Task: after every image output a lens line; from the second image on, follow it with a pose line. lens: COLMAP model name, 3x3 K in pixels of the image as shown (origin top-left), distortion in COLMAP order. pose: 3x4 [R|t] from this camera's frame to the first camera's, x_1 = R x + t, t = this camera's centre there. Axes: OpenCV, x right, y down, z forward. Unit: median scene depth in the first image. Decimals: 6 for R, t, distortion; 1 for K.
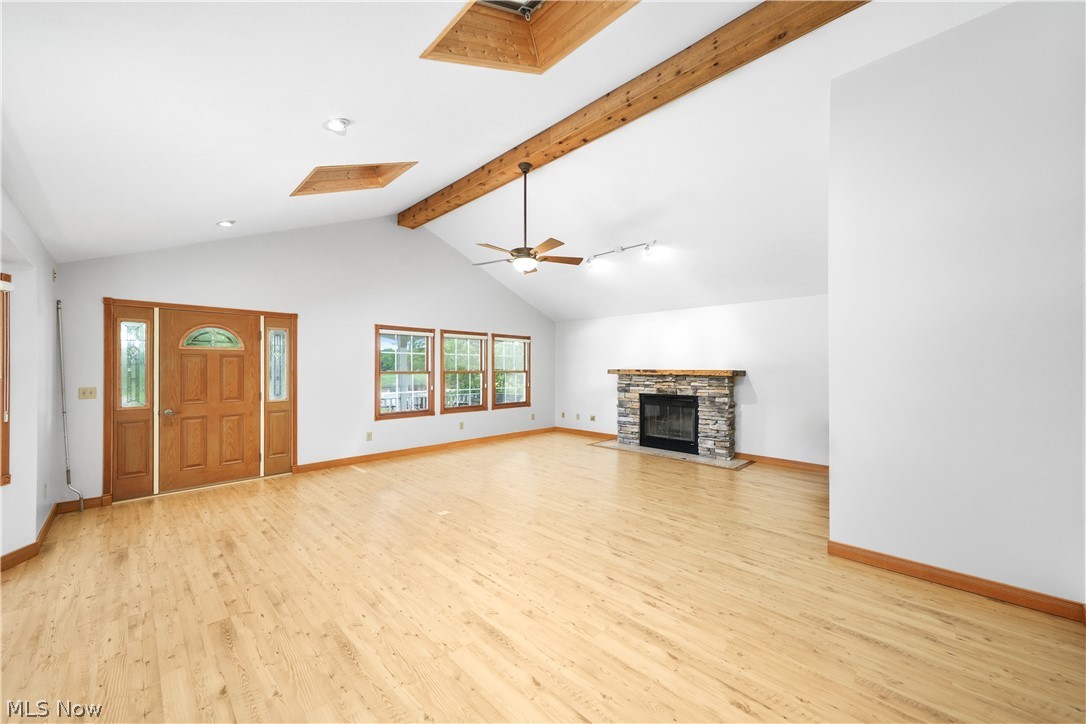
lens RADIAL K [[416.1, 0, 541.2], [0, 416.1, 365.2], [0, 0, 1]] dist [0.023193, -0.000114]
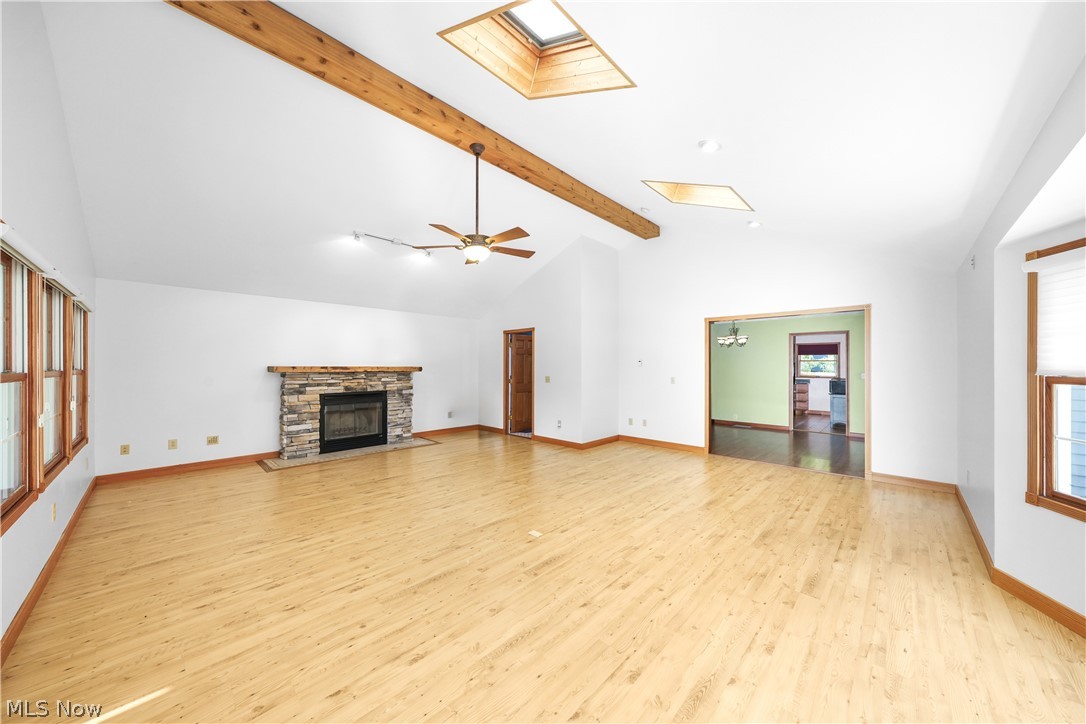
lens RADIAL K [[374.0, 0, 539.4], [0, 374.0, 363.4], [0, 0, 1]] dist [0.003492, 0.000223]
pose [[-0.023812, 0.005299, 0.999702, -0.627552], [-0.009270, 0.999942, -0.005521, 0.004549], [-0.999673, -0.009398, -0.023762, 0.632435]]
